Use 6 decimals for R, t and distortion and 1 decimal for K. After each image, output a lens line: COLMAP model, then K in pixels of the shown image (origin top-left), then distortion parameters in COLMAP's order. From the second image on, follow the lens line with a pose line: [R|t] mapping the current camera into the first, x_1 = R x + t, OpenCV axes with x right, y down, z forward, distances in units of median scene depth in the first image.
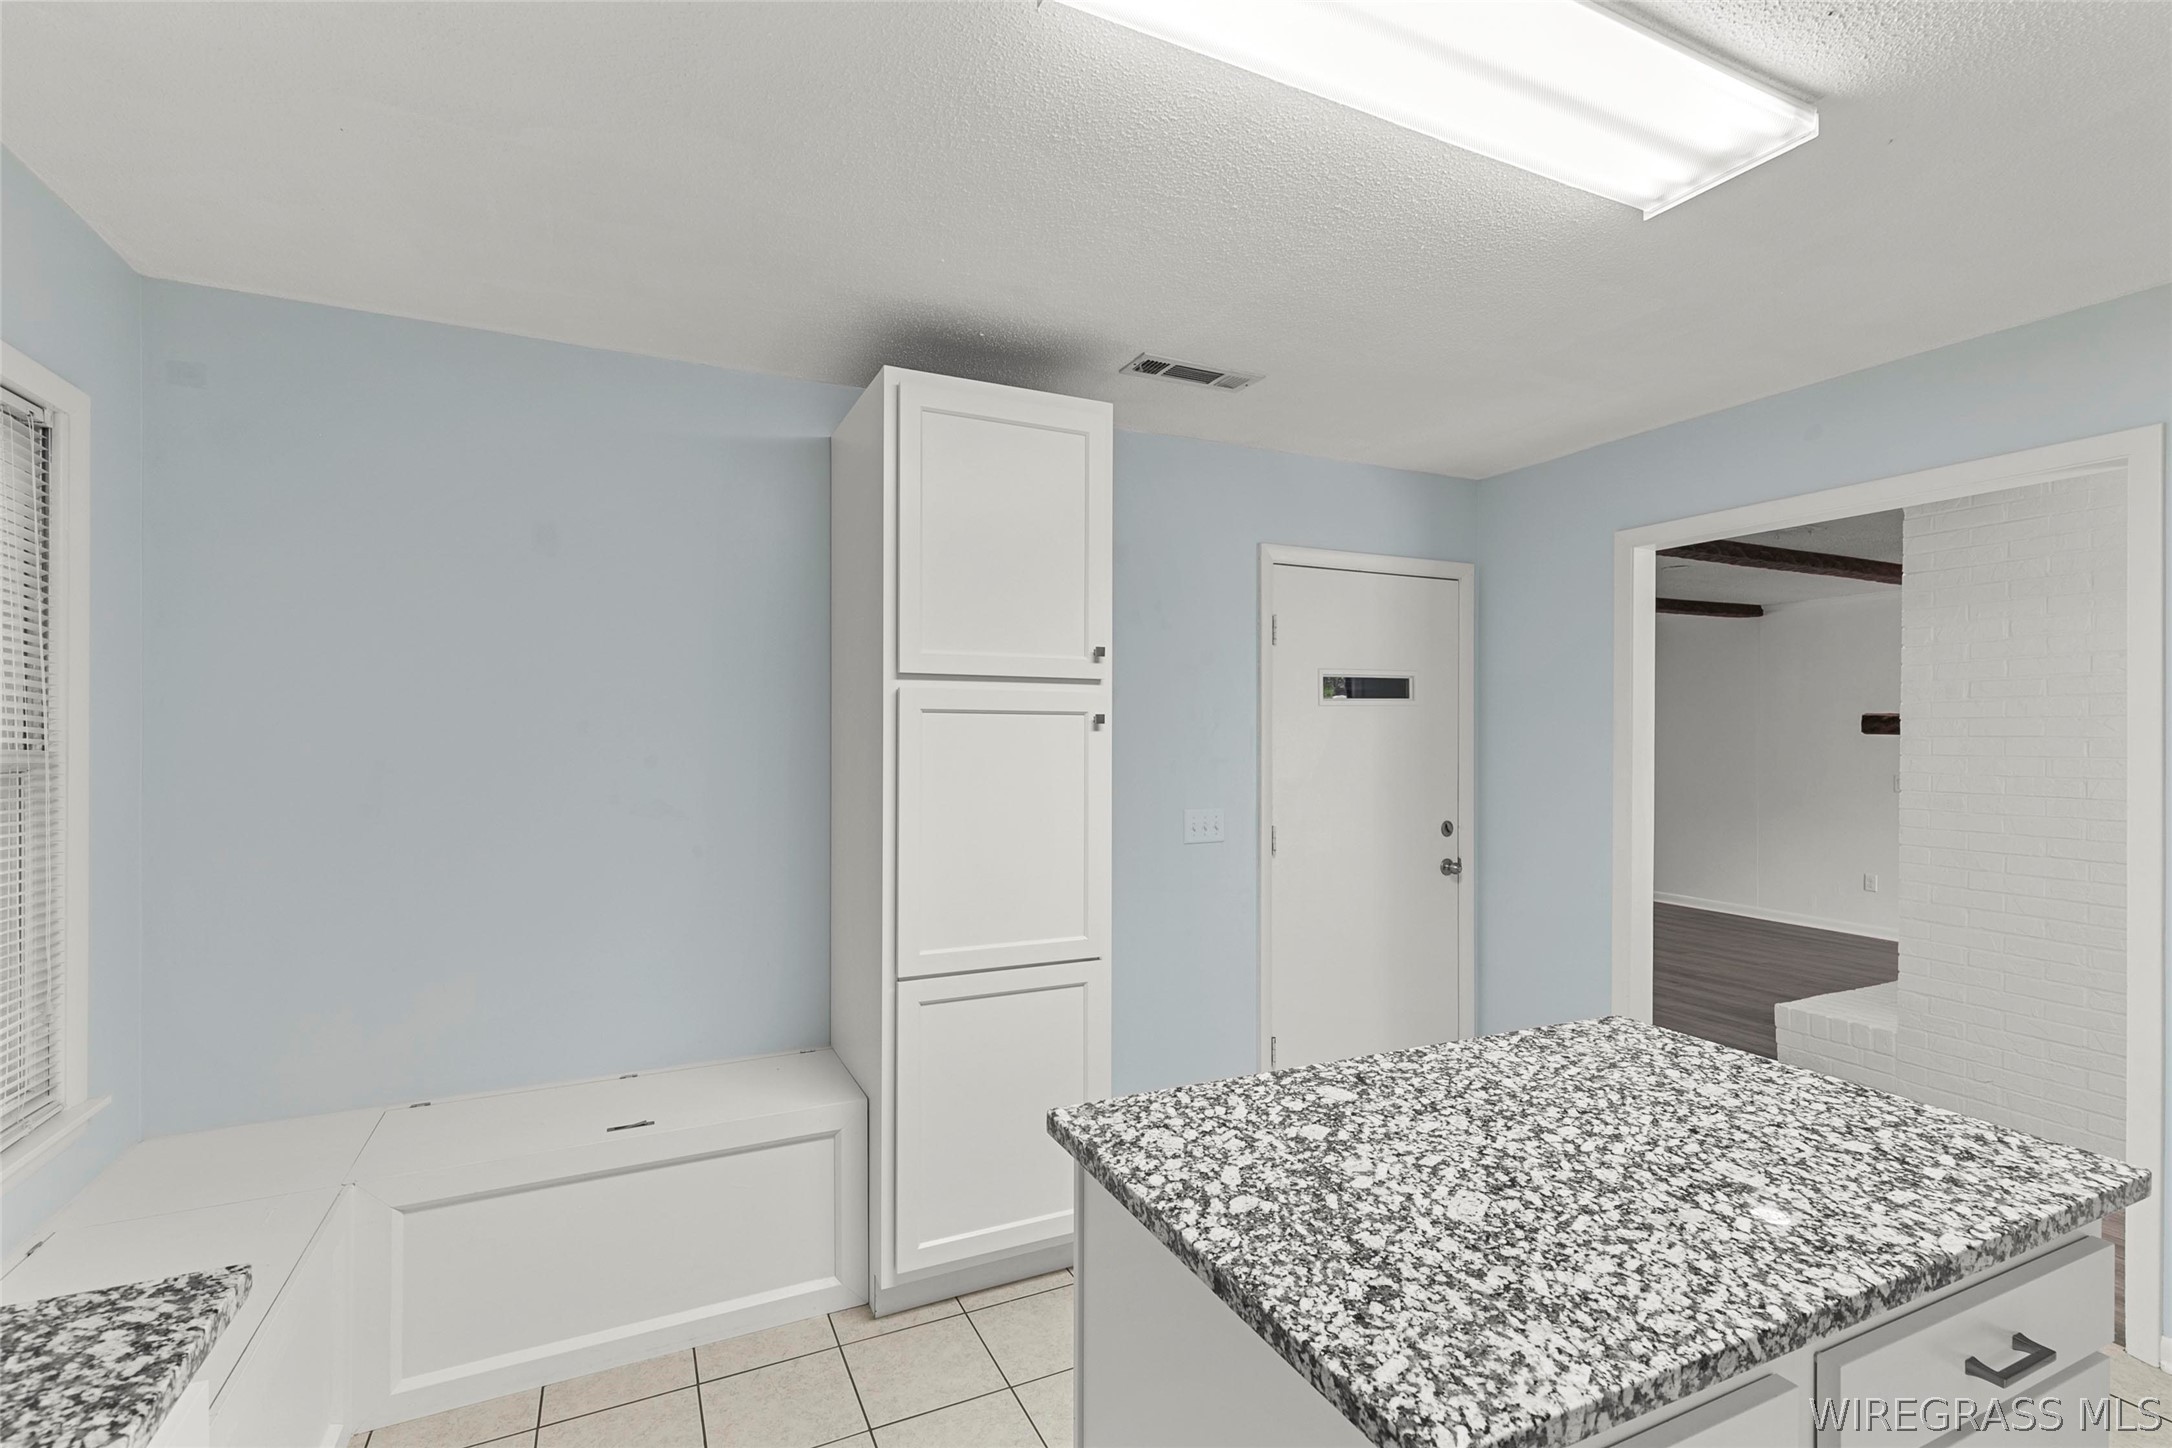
lens RADIAL K [[985.3, 0, 1084.7], [0, 985.3, 736.2], [0, 0, 1]] dist [0.010570, -0.003254]
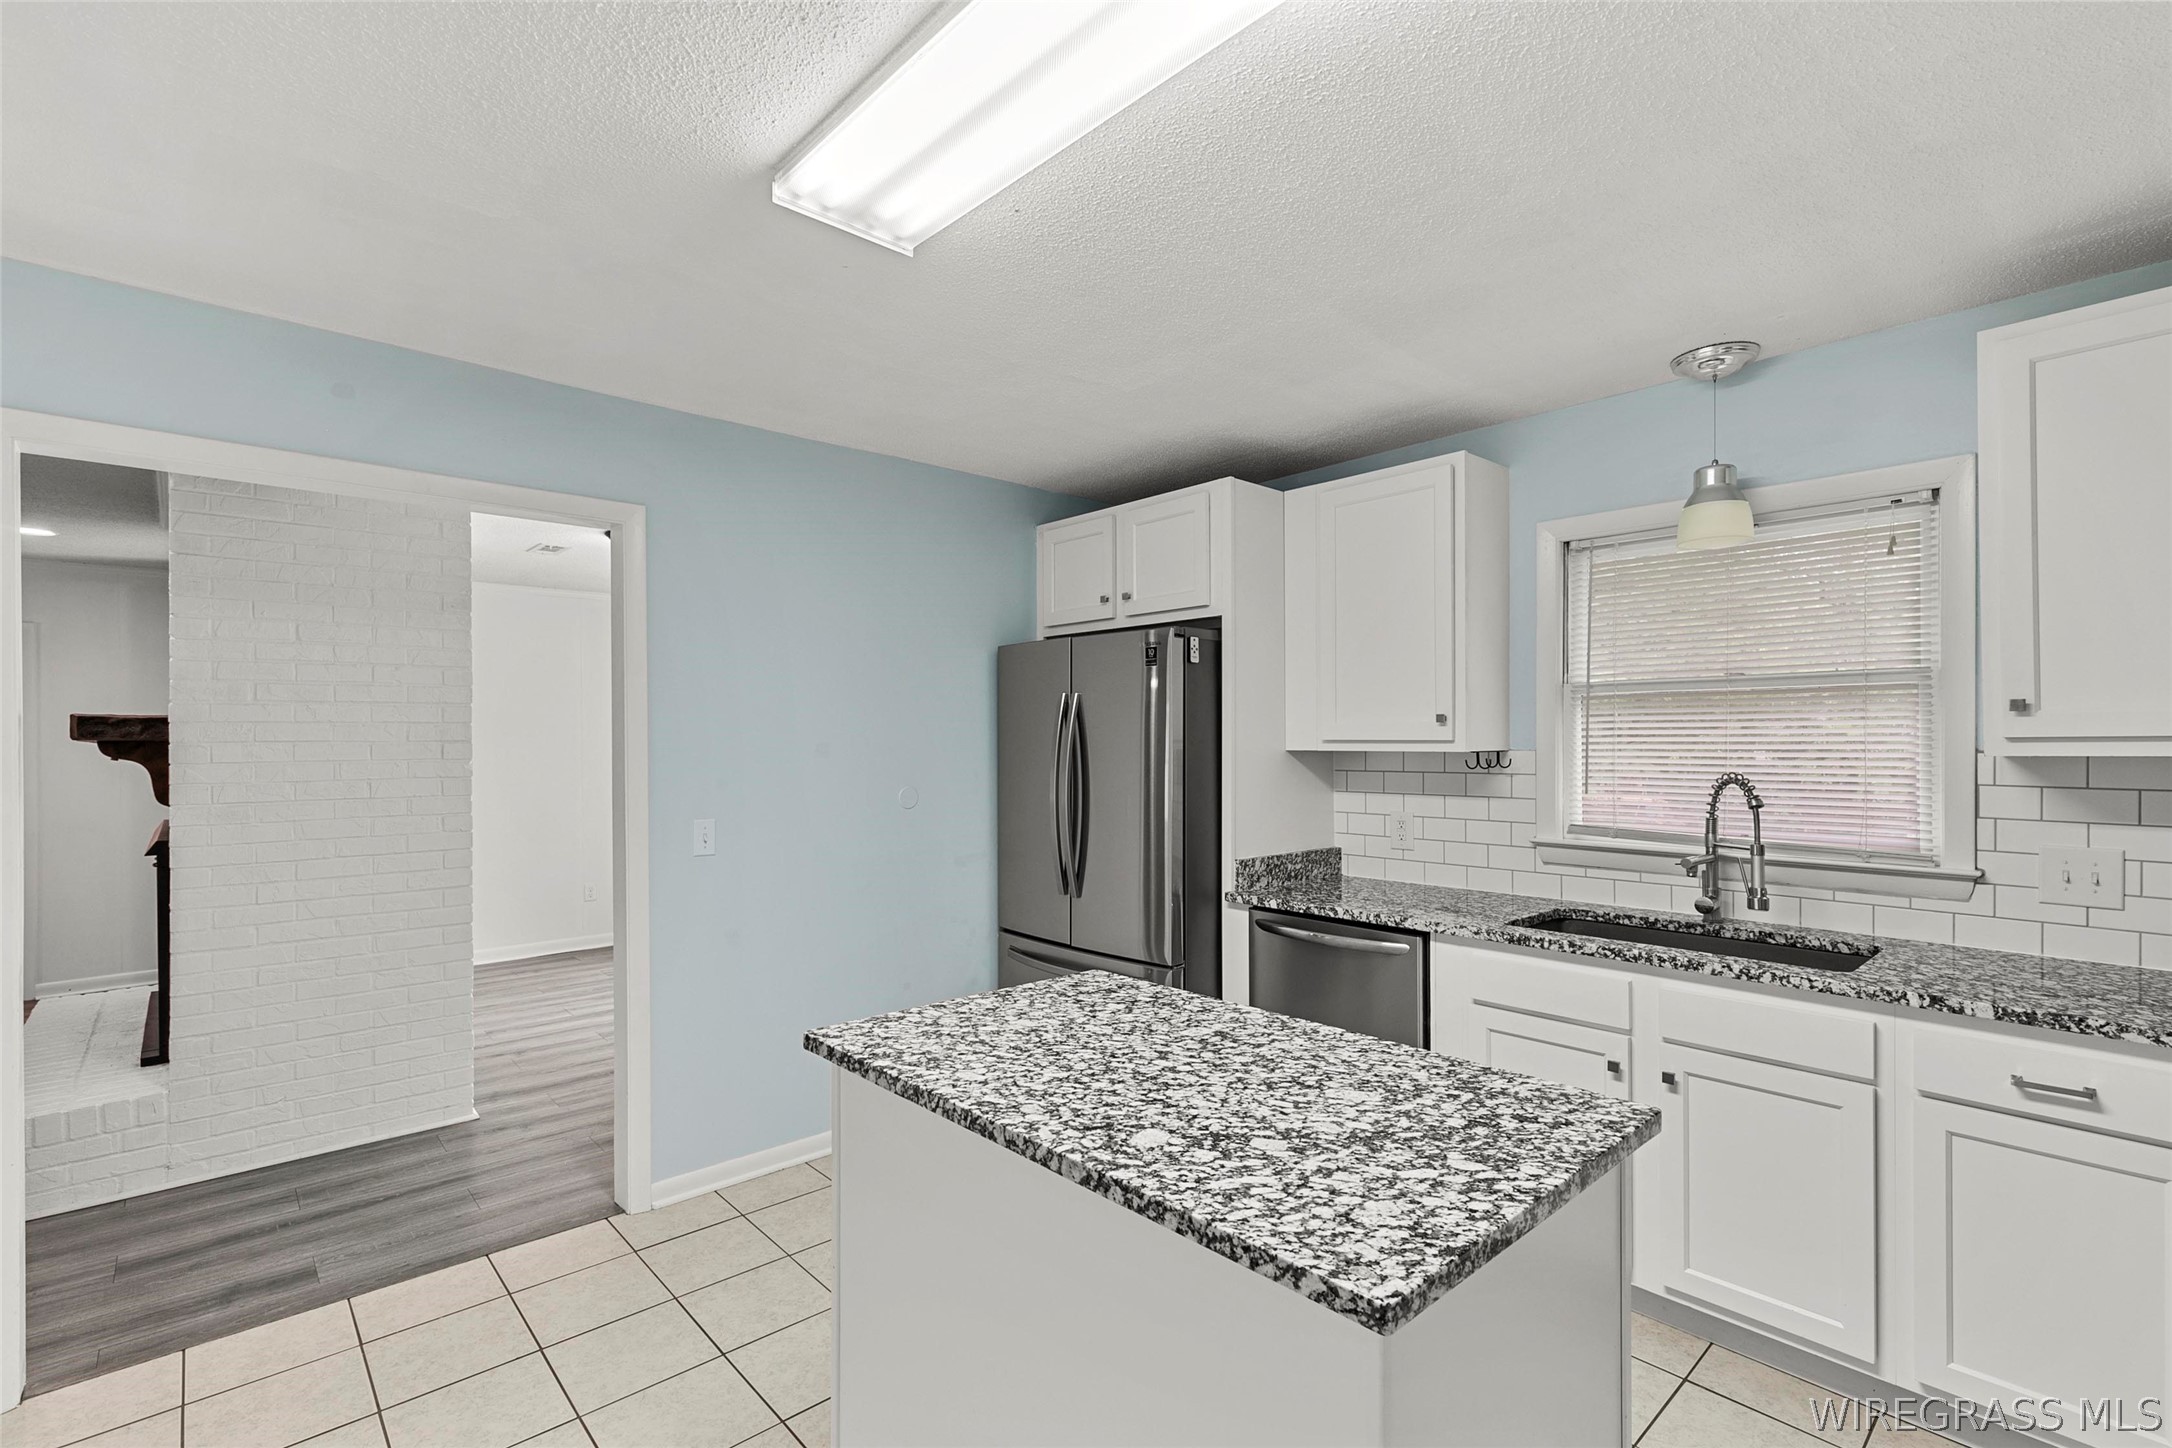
lens RADIAL K [[985.3, 0, 1086.4], [0, 985.3, 734.8], [0, 0, 1]] dist [0.010570, -0.003254]
pose [[-0.291231, 0.001644, 0.956651, -0.637085], [0.005373, 0.999986, -0.000083, -0.002900], [-0.956638, 0.005116, -0.291236, 1.437040]]
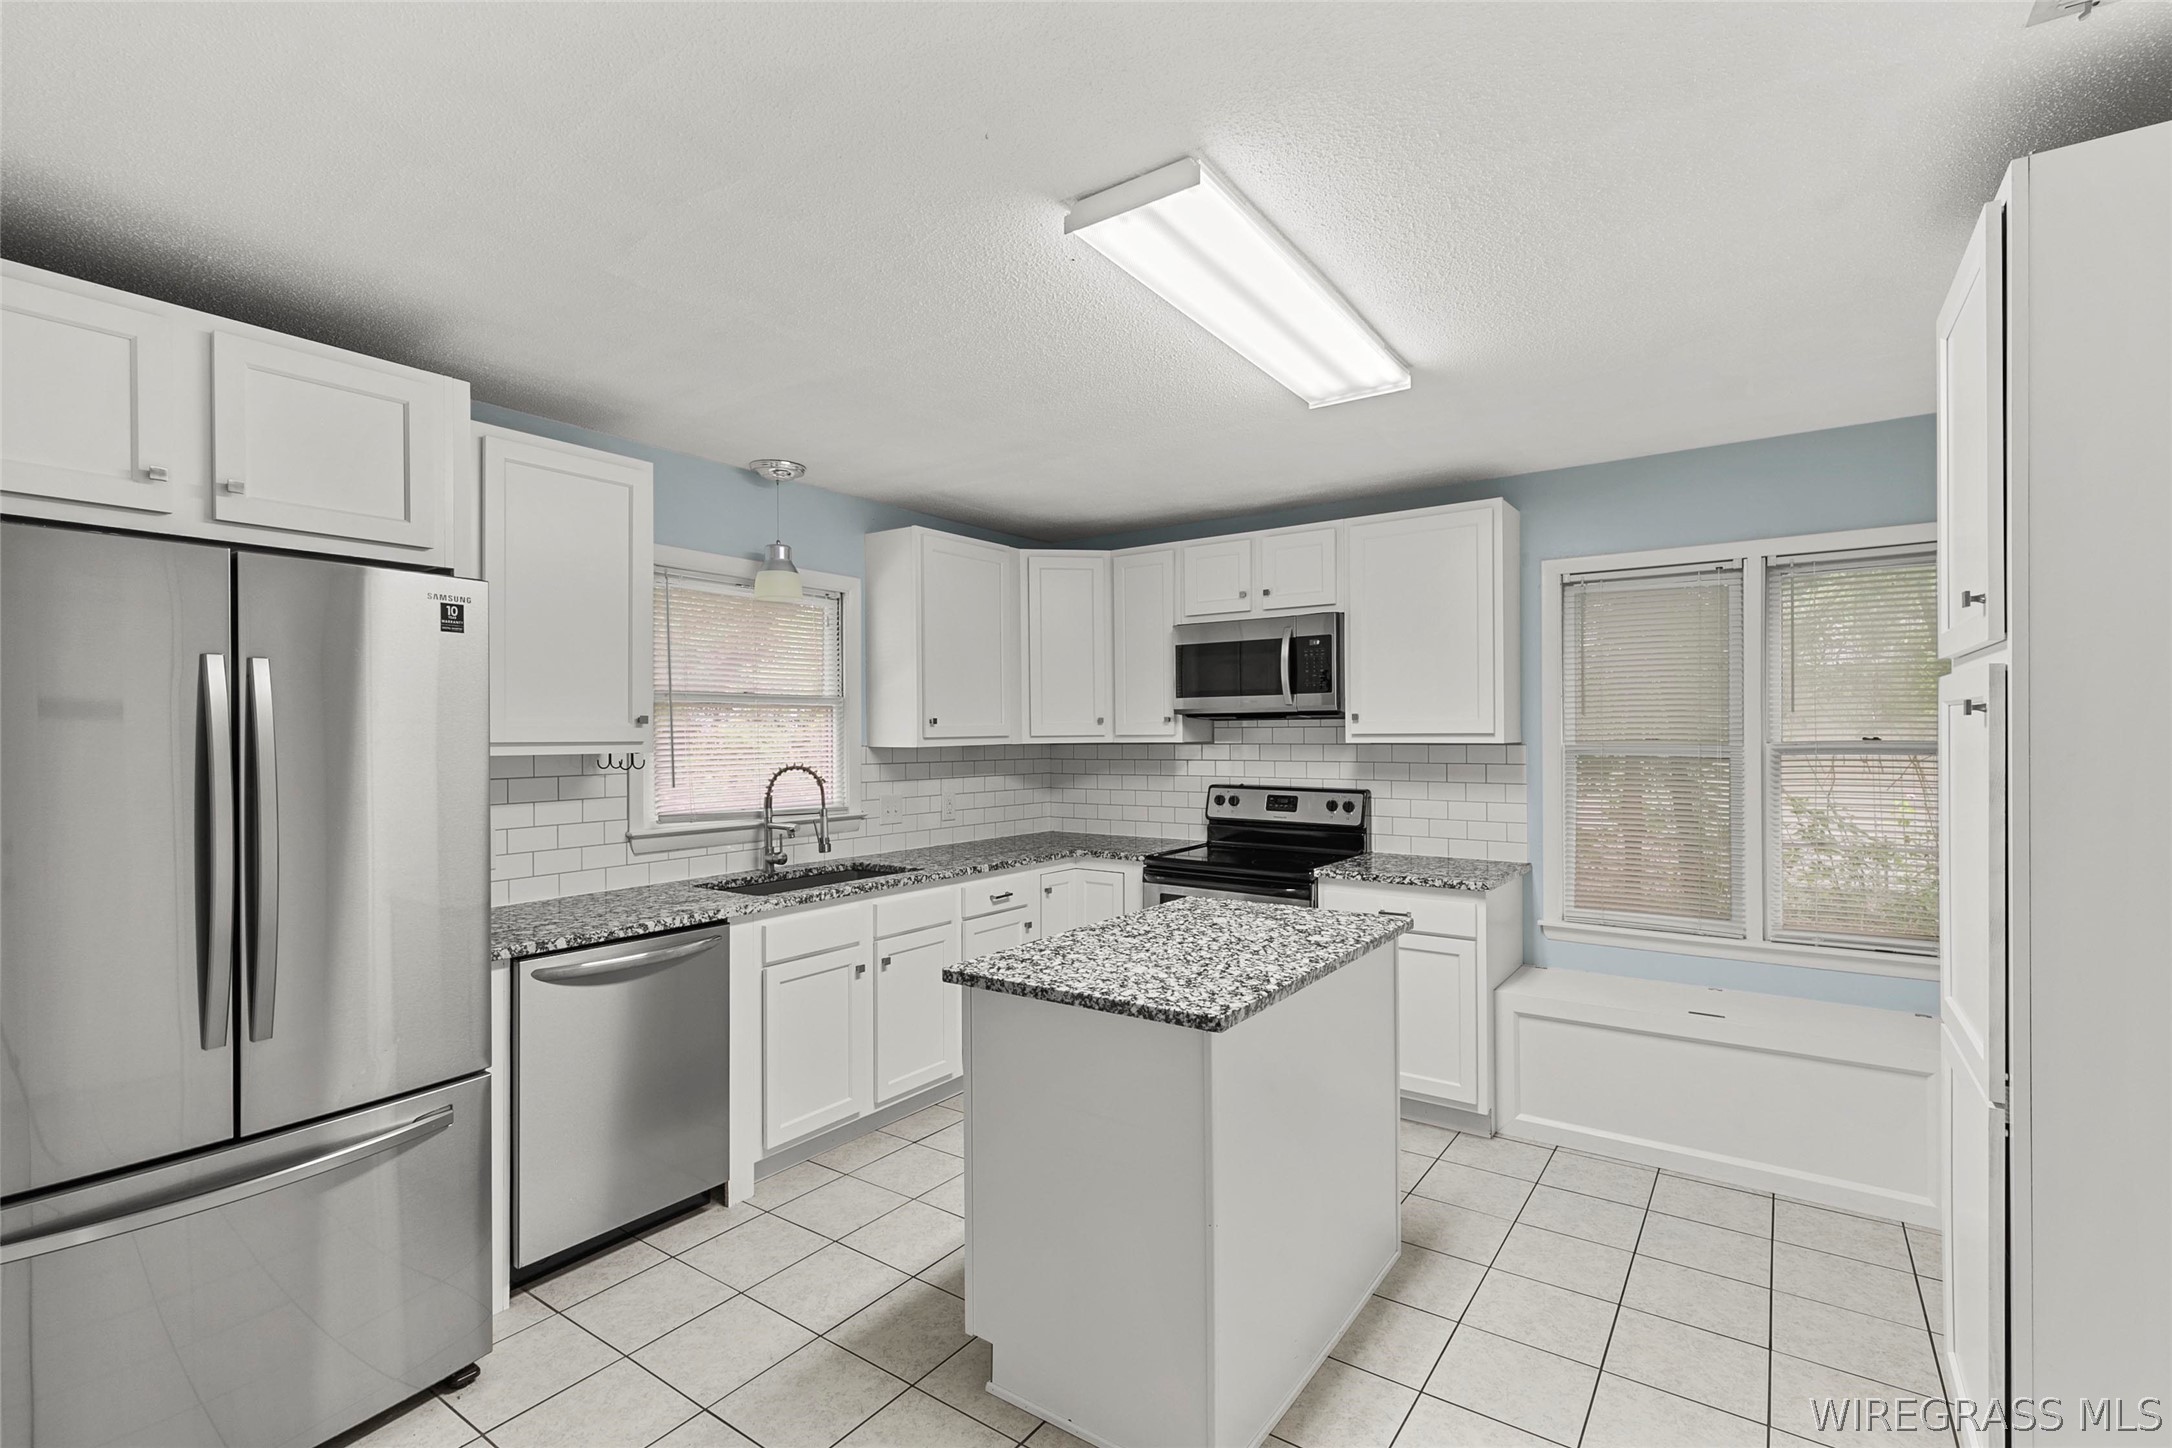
lens RADIAL K [[985.3, 0, 1080.7], [0, 985.3, 731.1], [0, 0, 1]] dist [0.010570, -0.003254]
pose [[-0.875046, 0.000557, -0.484039, 1.613990], [0.001326, 0.999998, -0.001247, -0.006809], [0.484038, -0.001733, -0.875046, 2.548433]]
